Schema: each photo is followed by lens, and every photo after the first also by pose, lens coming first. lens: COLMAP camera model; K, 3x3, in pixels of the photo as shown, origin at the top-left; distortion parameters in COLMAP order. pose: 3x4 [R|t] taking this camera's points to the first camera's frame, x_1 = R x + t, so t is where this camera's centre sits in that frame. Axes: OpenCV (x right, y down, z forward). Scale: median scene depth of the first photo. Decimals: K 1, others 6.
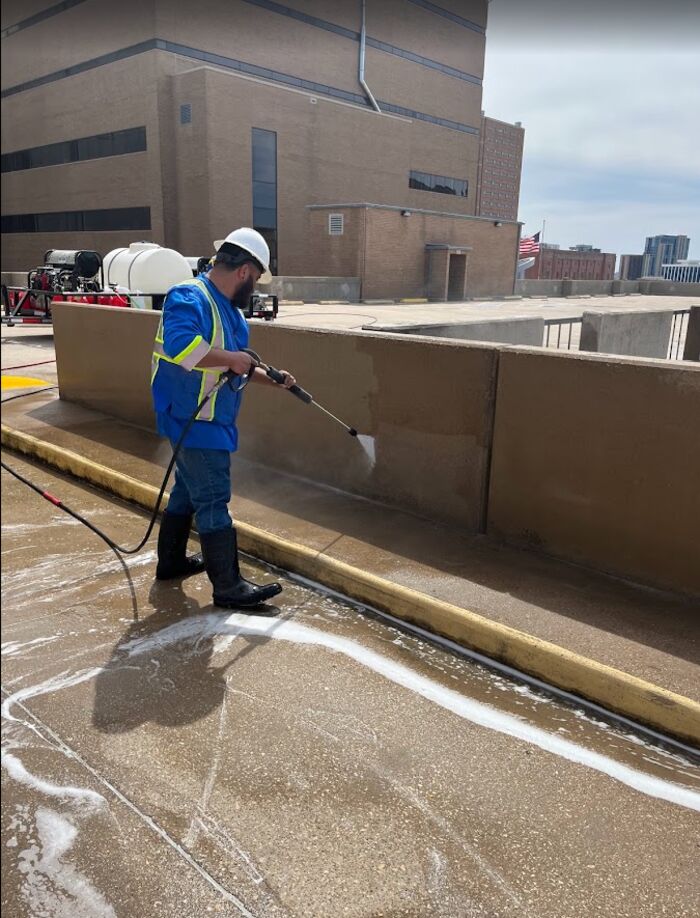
lens RADIAL K [[712.9, 0, 350.8], [0, 712.9, 460.5], [0, 0, 1]] dist [0.016597, 0.003308]
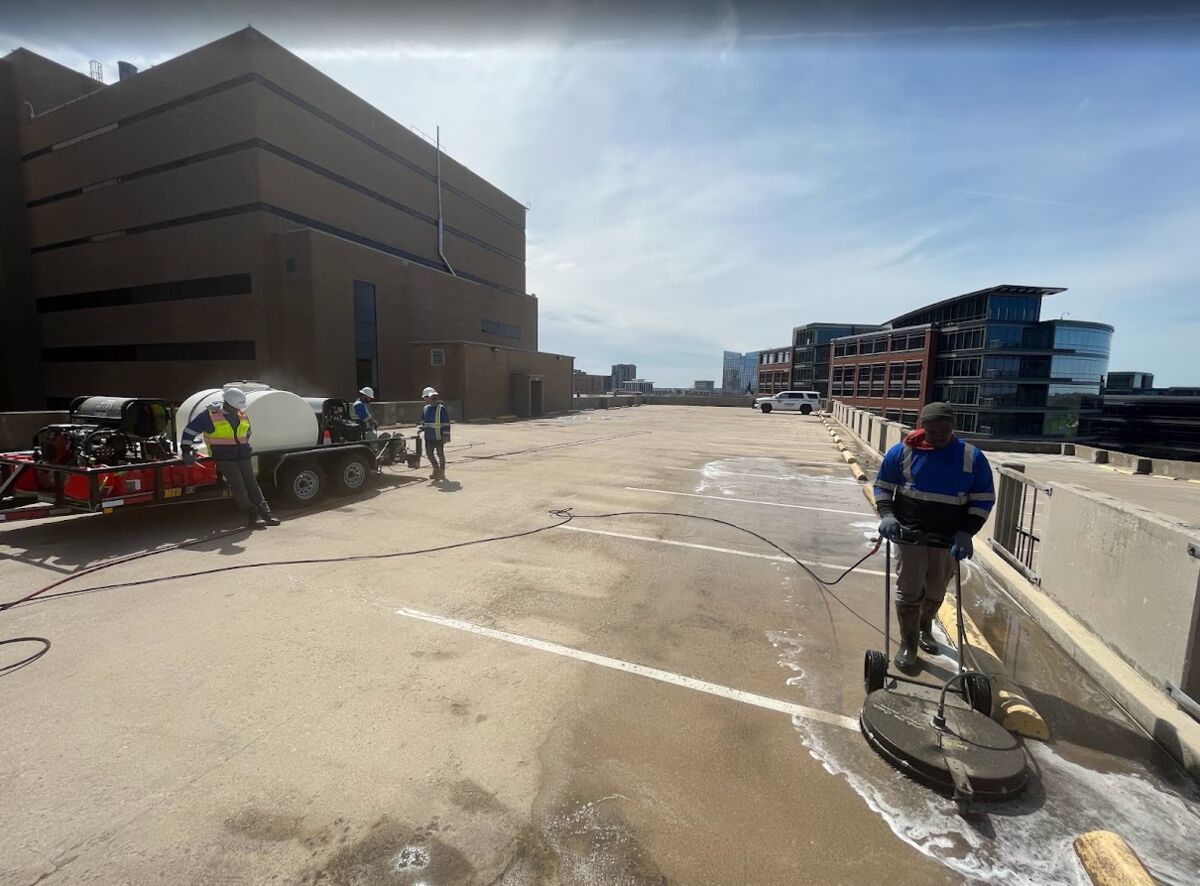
lens RADIAL K [[485.4, 0, 598.7], [0, 485.4, 441.5], [0, 0, 1]] dist [0.000159, 0.000047]
pose [[0.939684, -0.048219, 0.338627, -0.047150], [0.096838, 0.987012, -0.128178, -0.058432], [-0.328049, 0.153239, 0.932149, 0.166945]]
